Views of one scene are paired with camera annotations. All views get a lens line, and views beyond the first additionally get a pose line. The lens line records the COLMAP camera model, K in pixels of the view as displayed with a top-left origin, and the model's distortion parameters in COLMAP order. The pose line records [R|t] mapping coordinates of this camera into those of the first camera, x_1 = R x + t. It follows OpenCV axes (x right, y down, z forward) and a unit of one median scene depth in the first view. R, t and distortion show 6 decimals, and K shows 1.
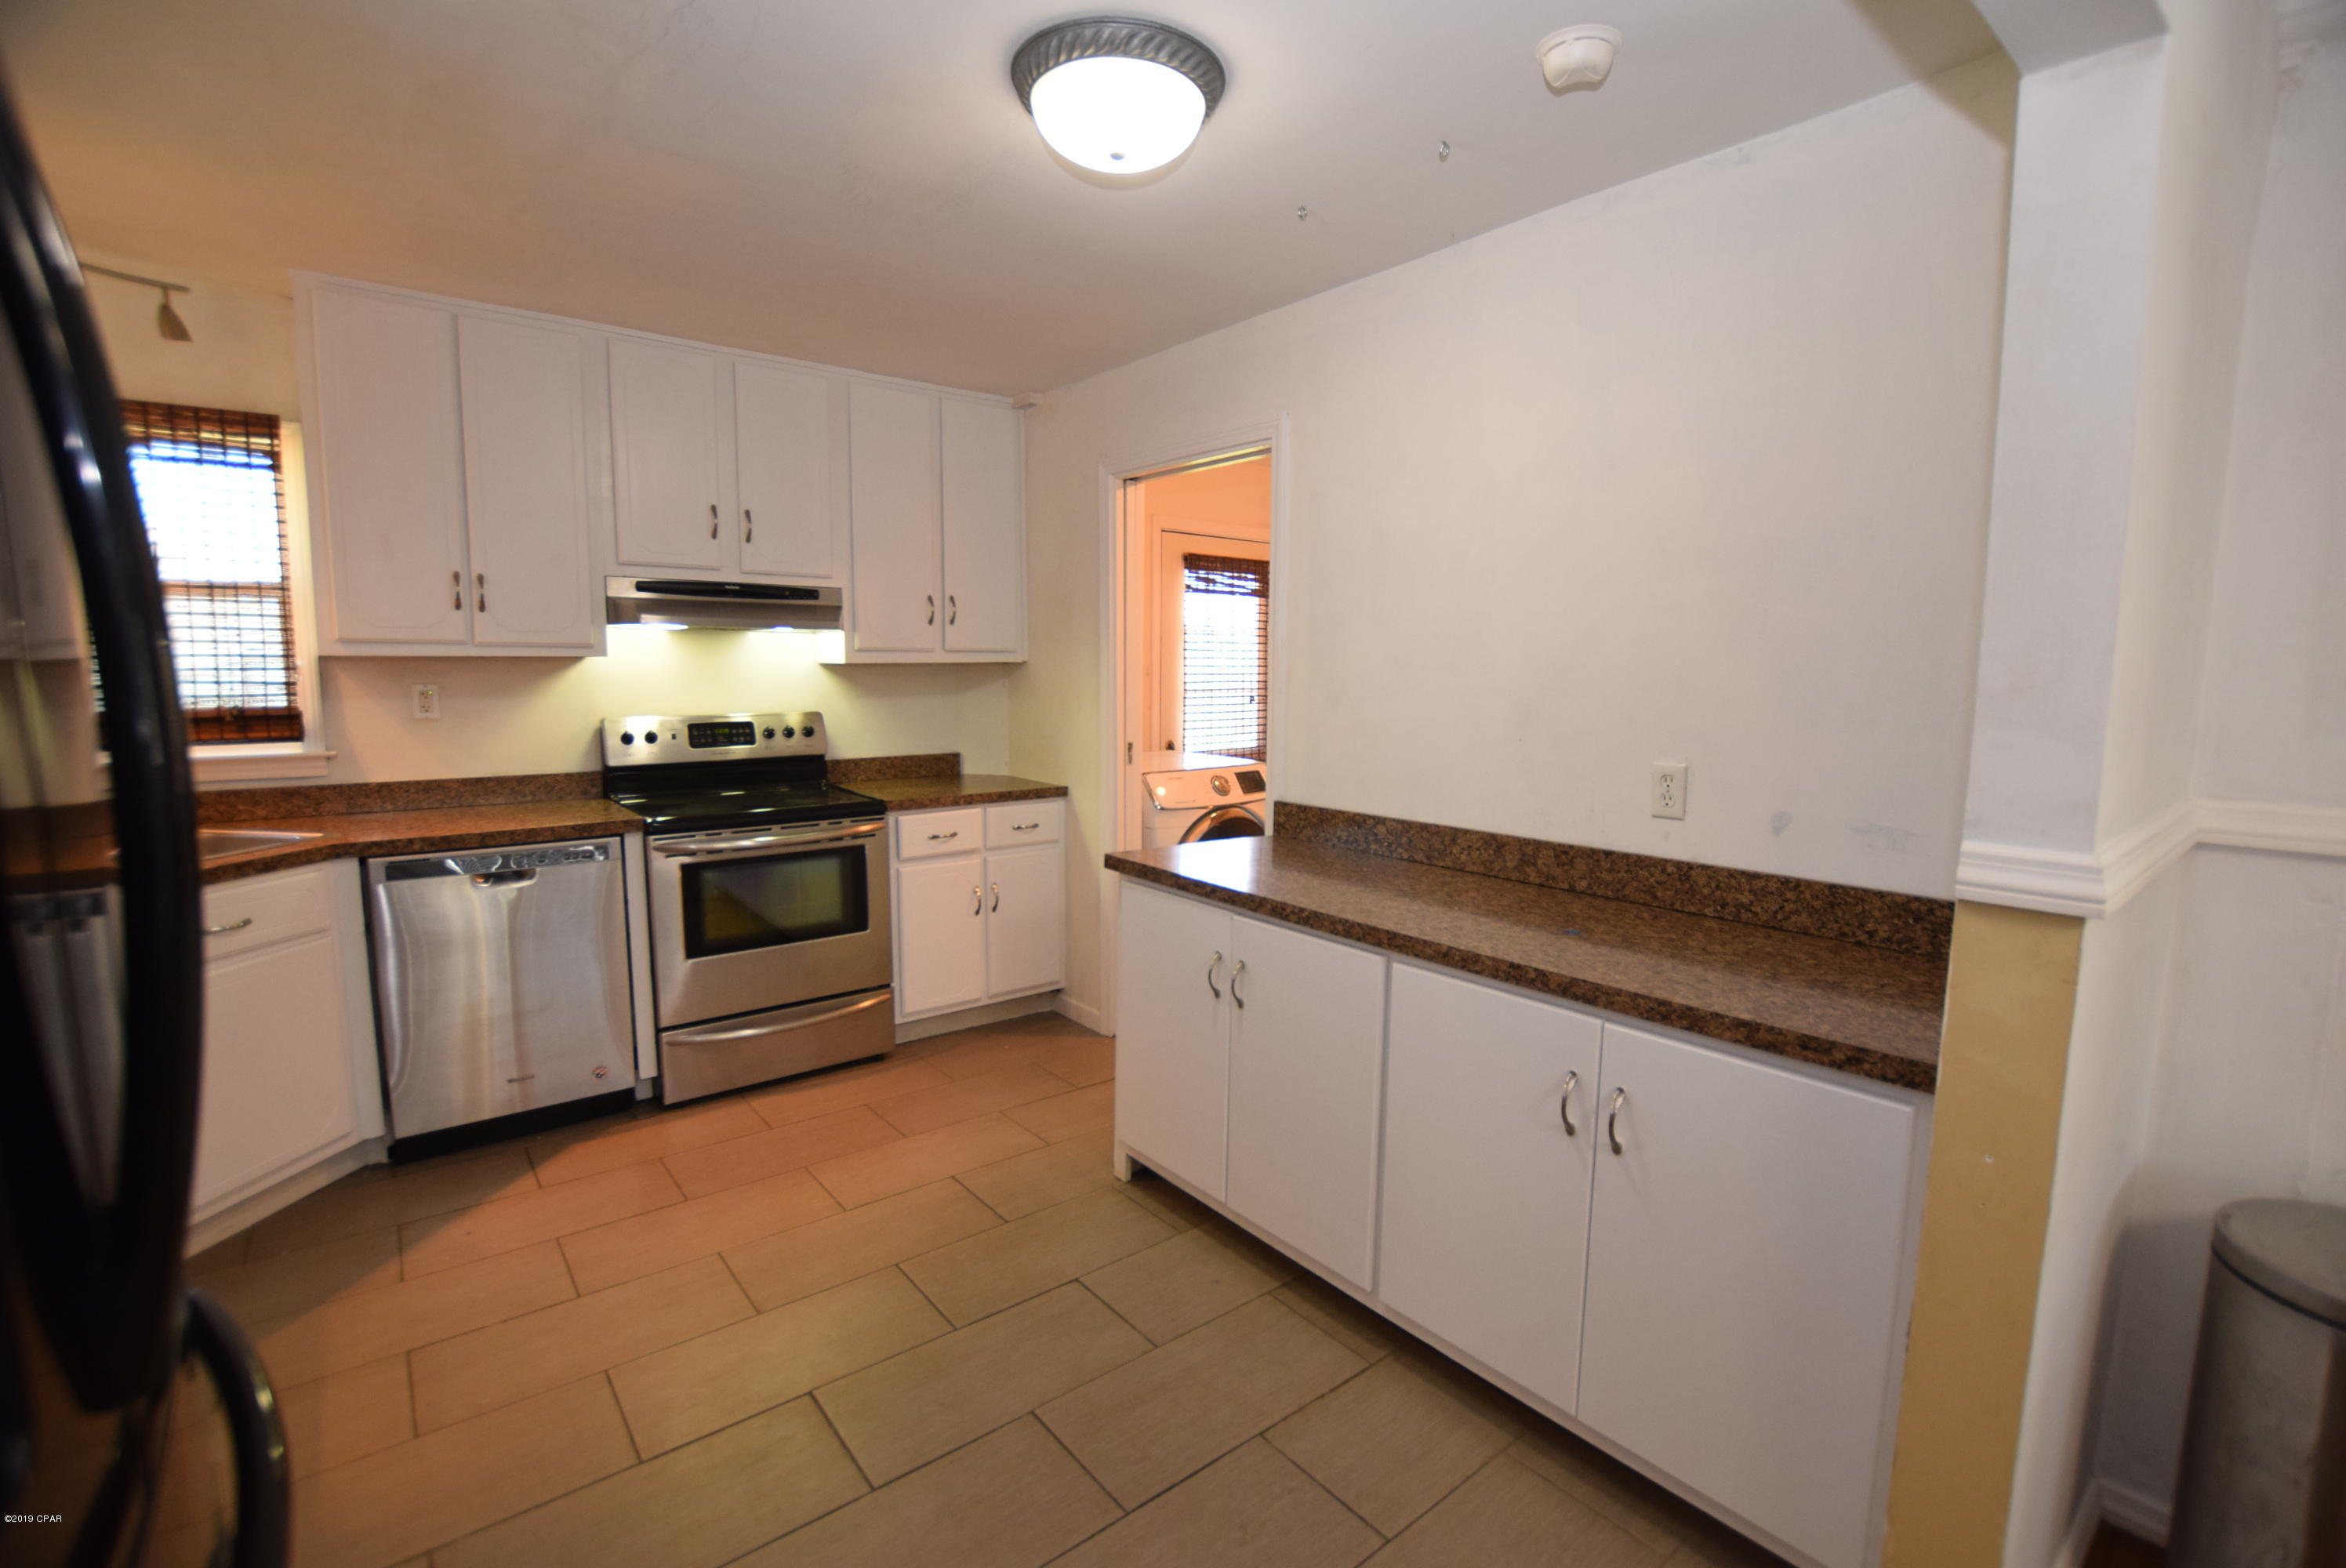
lens RADIAL K [[1037.6, 0, 1183.8], [0, 1037.6, 784.8], [0, 0, 1]] dist [-0.035929, 0.005659]
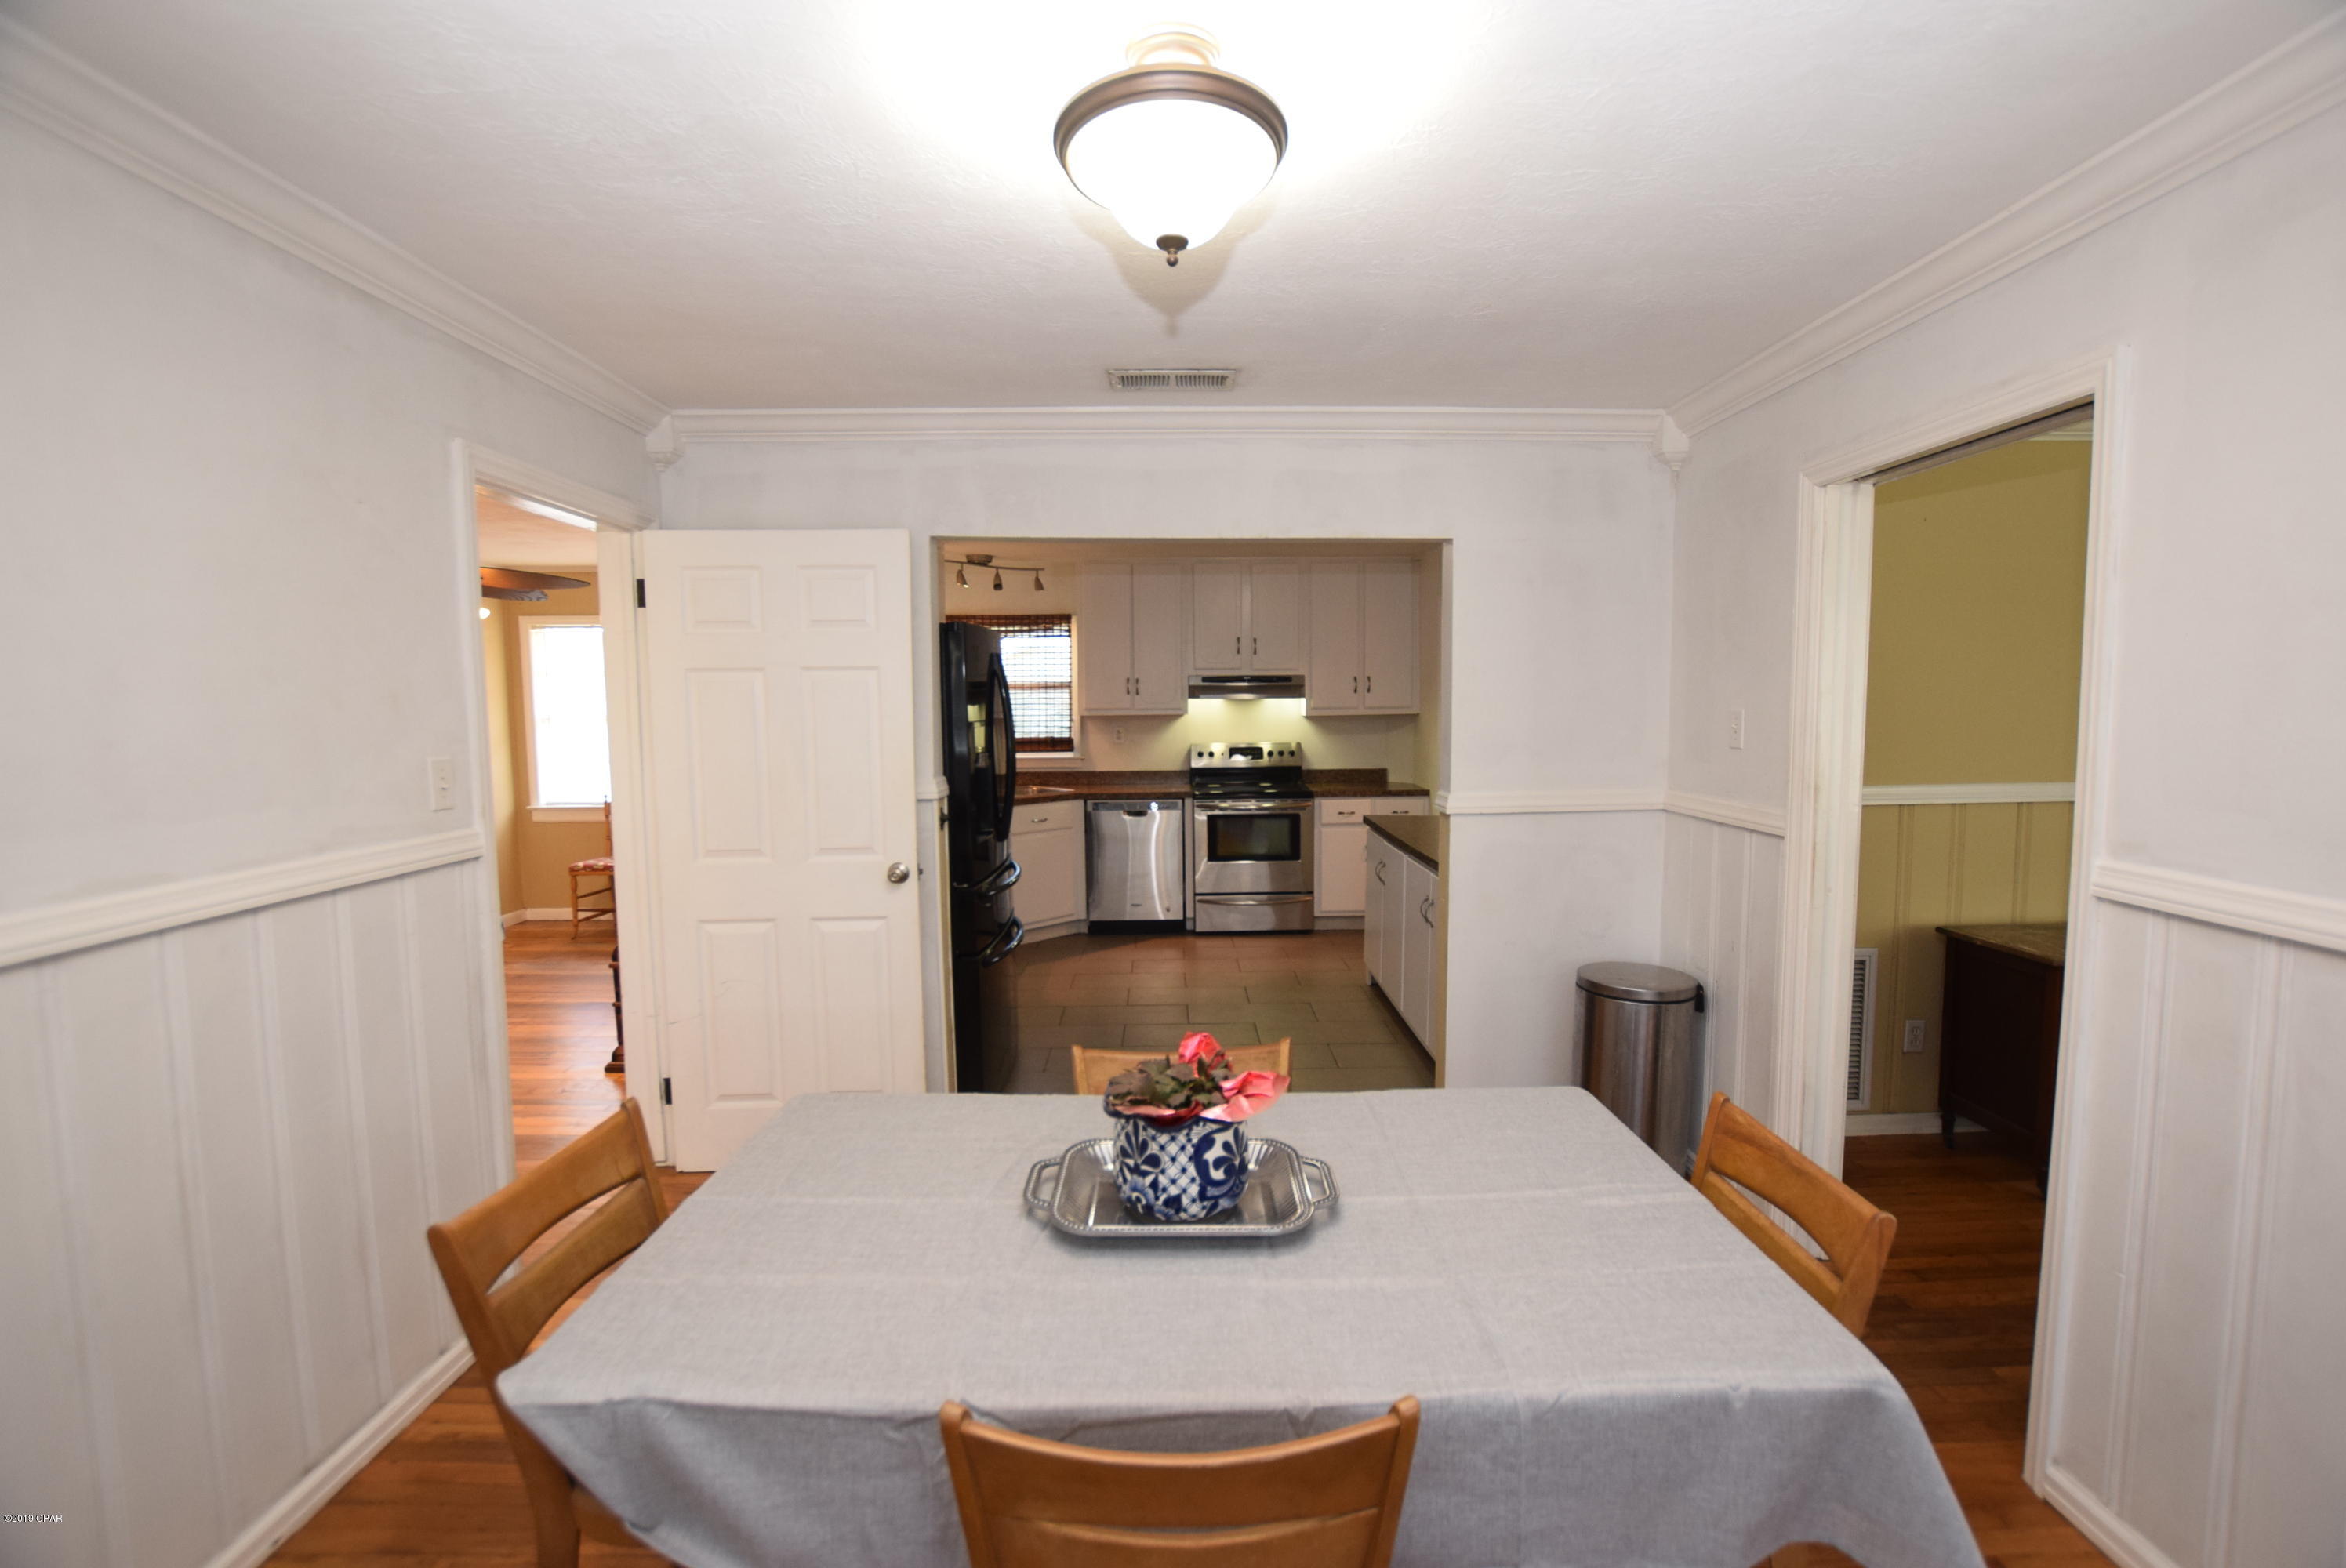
lens RADIAL K [[1037.6, 0, 1183.8], [0, 1037.6, 784.8], [0, 0, 1]] dist [-0.035929, 0.005659]
pose [[0.782955, 0.037963, -0.620919, 0.744792], [-0.055635, 0.998410, -0.009110, 0.037204], [0.619586, 0.041678, 0.783822, -0.648919]]
